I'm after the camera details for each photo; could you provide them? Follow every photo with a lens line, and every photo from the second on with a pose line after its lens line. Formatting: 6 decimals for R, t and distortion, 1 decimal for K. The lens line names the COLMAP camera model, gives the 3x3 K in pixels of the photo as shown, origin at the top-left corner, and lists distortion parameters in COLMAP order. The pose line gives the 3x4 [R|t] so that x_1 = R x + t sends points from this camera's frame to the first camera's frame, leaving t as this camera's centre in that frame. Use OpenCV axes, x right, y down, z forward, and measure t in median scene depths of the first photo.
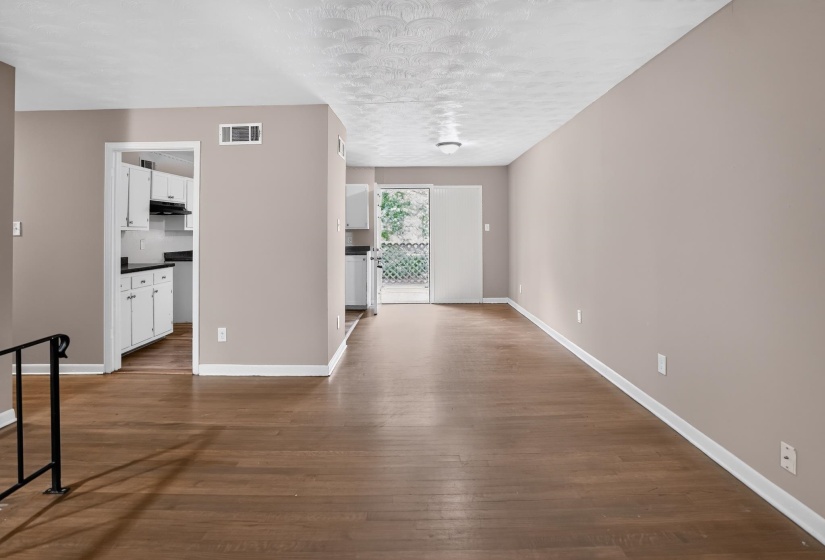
lens RADIAL K [[393.1, 0, 401.9], [0, 393.1, 223.4], [0, 0, 1]] dist [-0.048738, 0.014501]
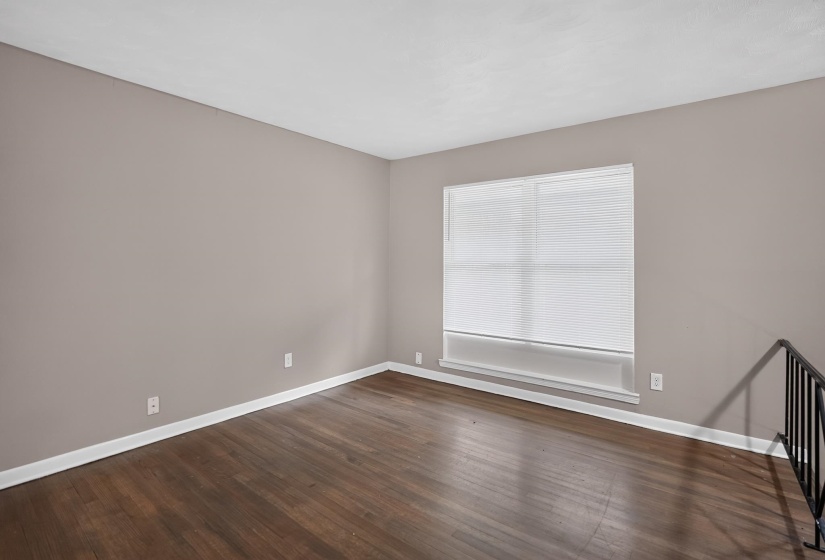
lens RADIAL K [[393.1, 0, 399.1], [0, 393.1, 255.1], [0, 0, 1]] dist [-0.048738, 0.014501]
pose [[-0.784721, 0.023367, 0.619408, -0.374117], [-0.002334, 0.999171, -0.040651, 0.019949], [-0.619845, -0.033345, -0.784016, 0.754832]]
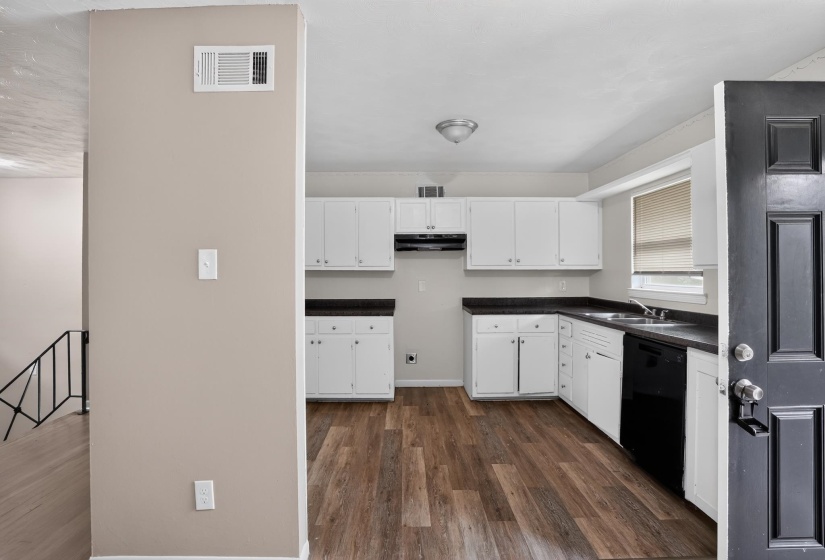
lens RADIAL K [[393.1, 0, 411.8], [0, 393.1, 265.5], [0, 0, 1]] dist [-0.048738, 0.014501]
pose [[0.019410, -0.002437, -0.999809, 0.284611], [0.024655, 0.999694, -0.001958, 0.013715], [0.999508, -0.024612, 0.019464, 1.374556]]
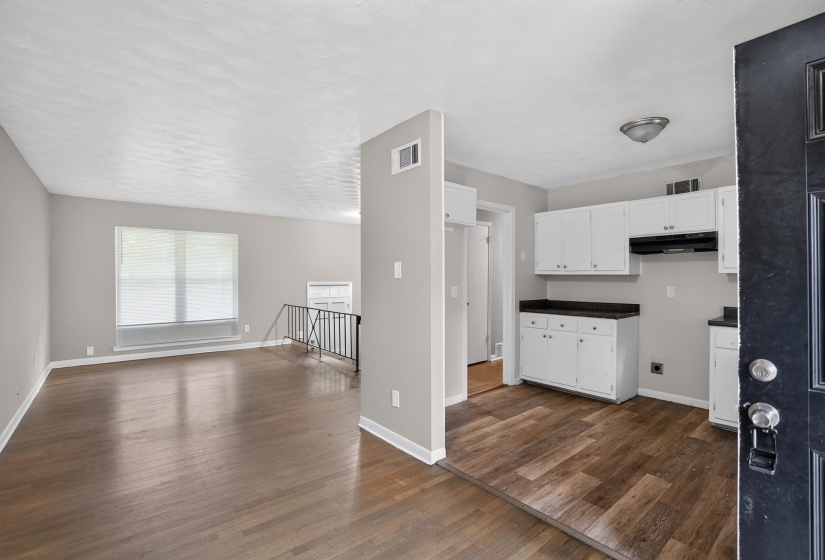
lens RADIAL K [[393.1, 0, 413.2], [0, 393.1, 275.0], [0, 0, 1]] dist [-0.048738, 0.014501]
pose [[-0.760631, 0.009915, -0.649109, 0.335859], [0.021629, 0.999715, -0.010074, 0.023936], [0.648824, -0.021702, -0.760629, 1.796608]]
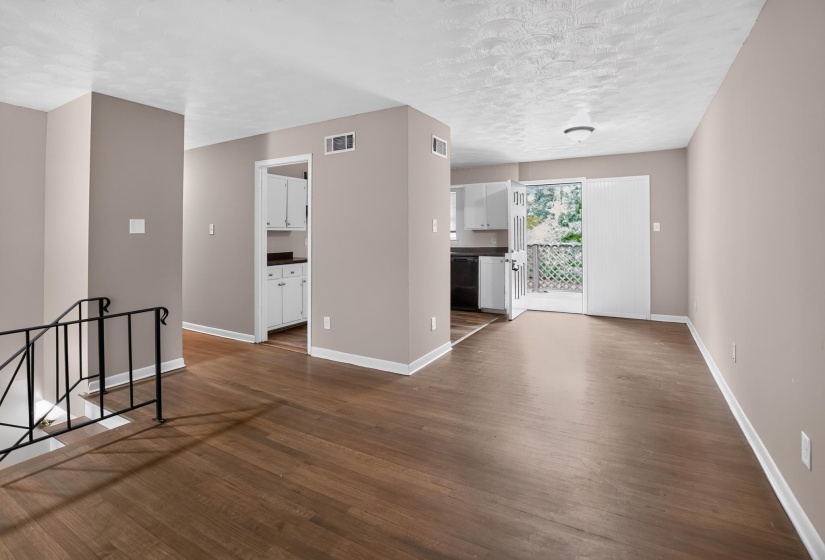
lens RADIAL K [[393.1, 0, 406.8], [0, 393.1, 225.0], [0, 0, 1]] dist [-0.048738, 0.014501]
pose [[0.872726, -0.006805, -0.488163, 0.294436], [0.008693, 0.999961, 0.001603, 0.001677], [0.488133, -0.005643, 0.872751, 0.120619]]
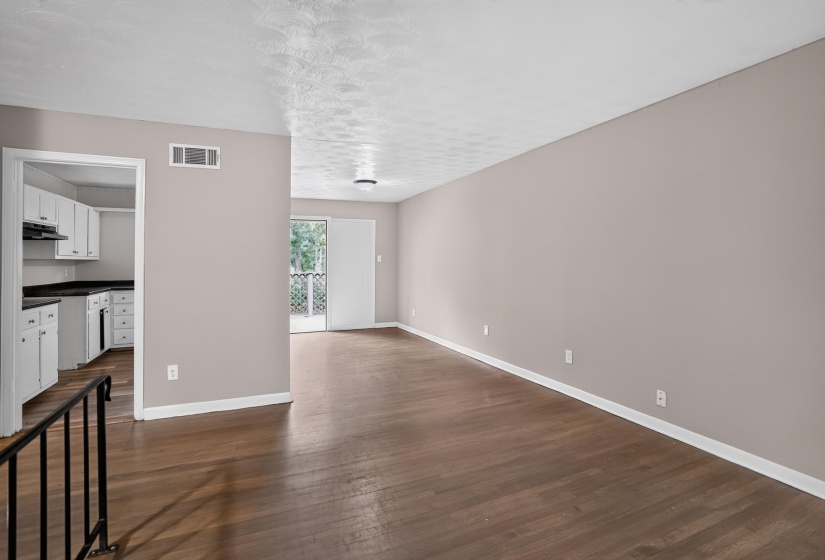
lens RADIAL K [[393.1, 0, 395.6], [0, 393.1, 257.7], [0, 0, 1]] dist [-0.048738, 0.014501]
pose [[0.920298, 0.009525, 0.391101, -0.334378], [-0.012902, 0.999899, 0.006007, 0.001605], [-0.391004, -0.010575, 0.920328, -0.043796]]
